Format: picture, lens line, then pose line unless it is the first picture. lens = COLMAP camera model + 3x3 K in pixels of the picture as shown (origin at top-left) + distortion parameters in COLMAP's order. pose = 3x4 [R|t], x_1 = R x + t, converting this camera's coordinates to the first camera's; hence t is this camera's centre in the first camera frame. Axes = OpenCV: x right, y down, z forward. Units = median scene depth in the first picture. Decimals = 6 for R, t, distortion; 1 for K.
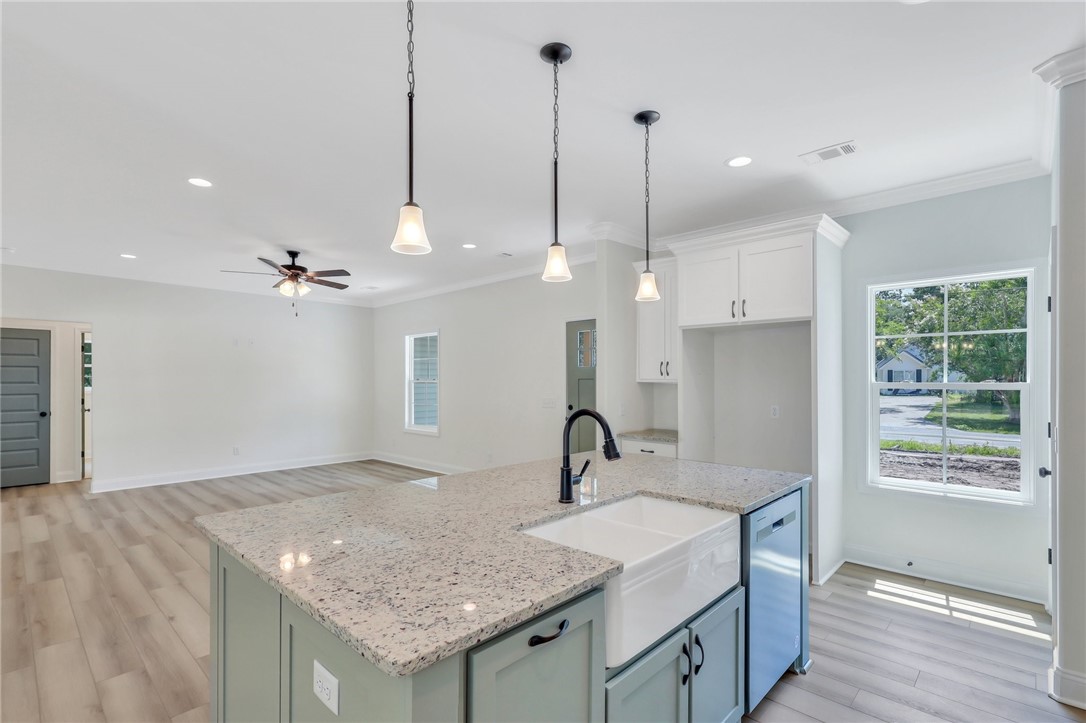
lens RADIAL K [[511.7, 0, 533.7], [0, 511.7, 378.6], [0, 0, 1]] dist [0.000608, 0.000410]
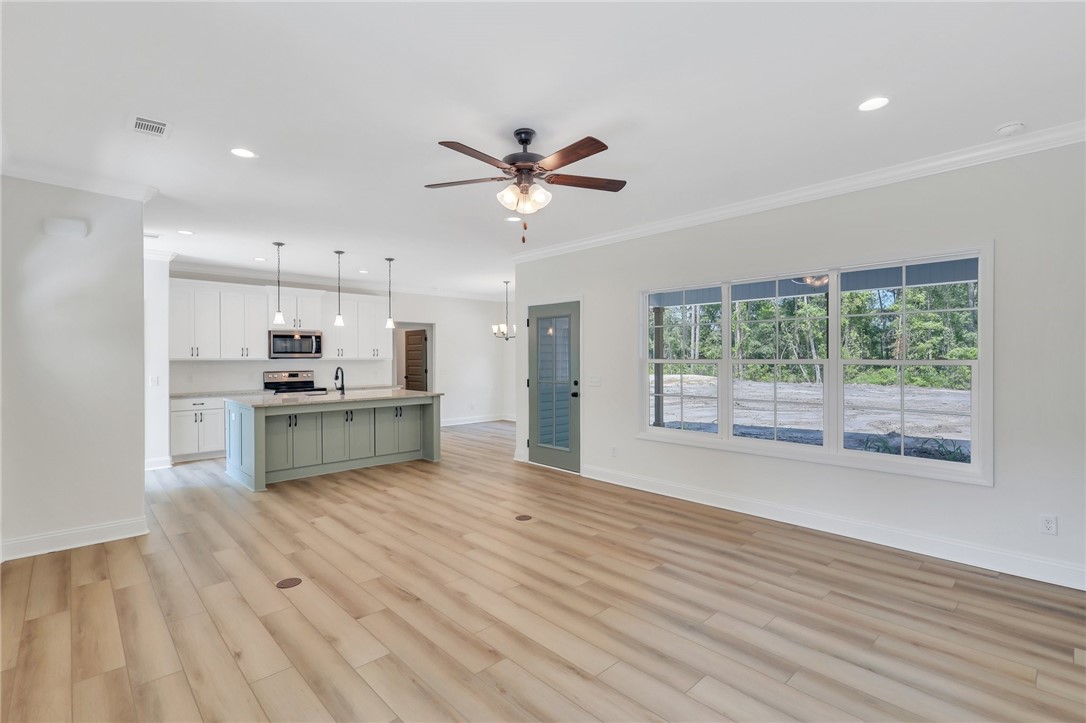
lens RADIAL K [[507.0, 0, 539.3], [0, 507.0, 366.9], [0, 0, 1]] dist [0.001341, 0.000193]
pose [[-0.998818, 0.005768, 0.048268, -0.778716], [0.006640, 0.999817, 0.017917, 0.004376], [-0.048156, 0.018217, -0.998674, 2.373411]]
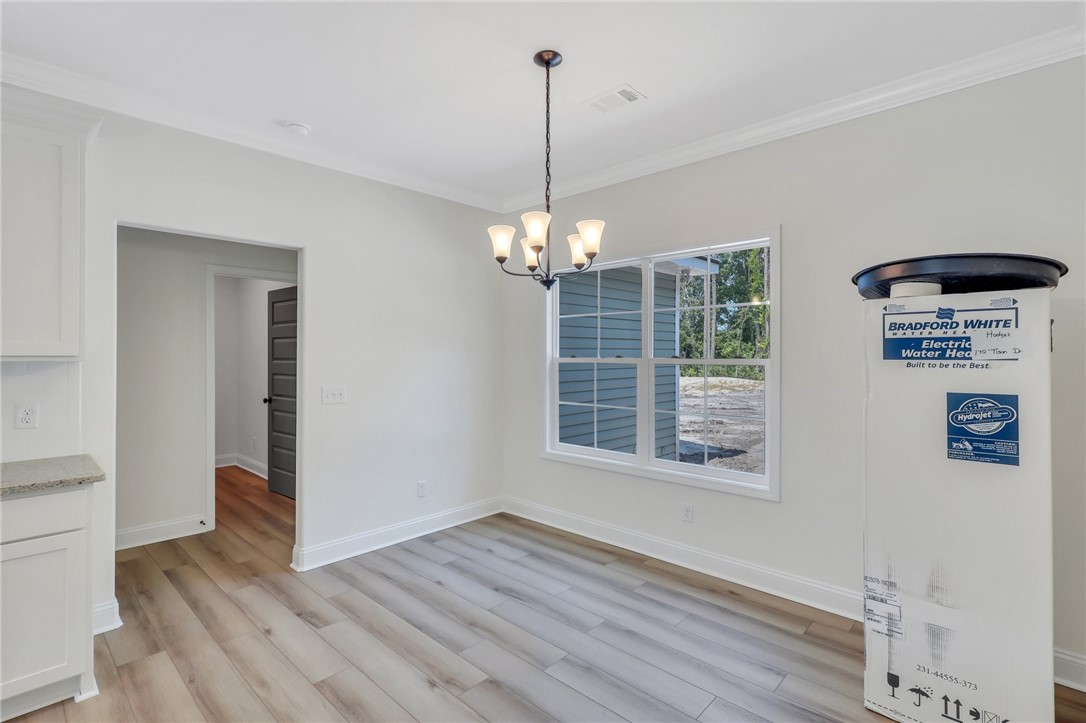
lens RADIAL K [[508.6, 0, 538.9], [0, 508.6, 353.6], [0, 0, 1]] dist [-0.001457, 0.000142]
pose [[-0.999907, 0.003617, -0.013145, -0.476150], [0.003642, 0.999992, -0.001877, 0.001628], [0.013138, -0.001925, -0.999912, 0.497409]]
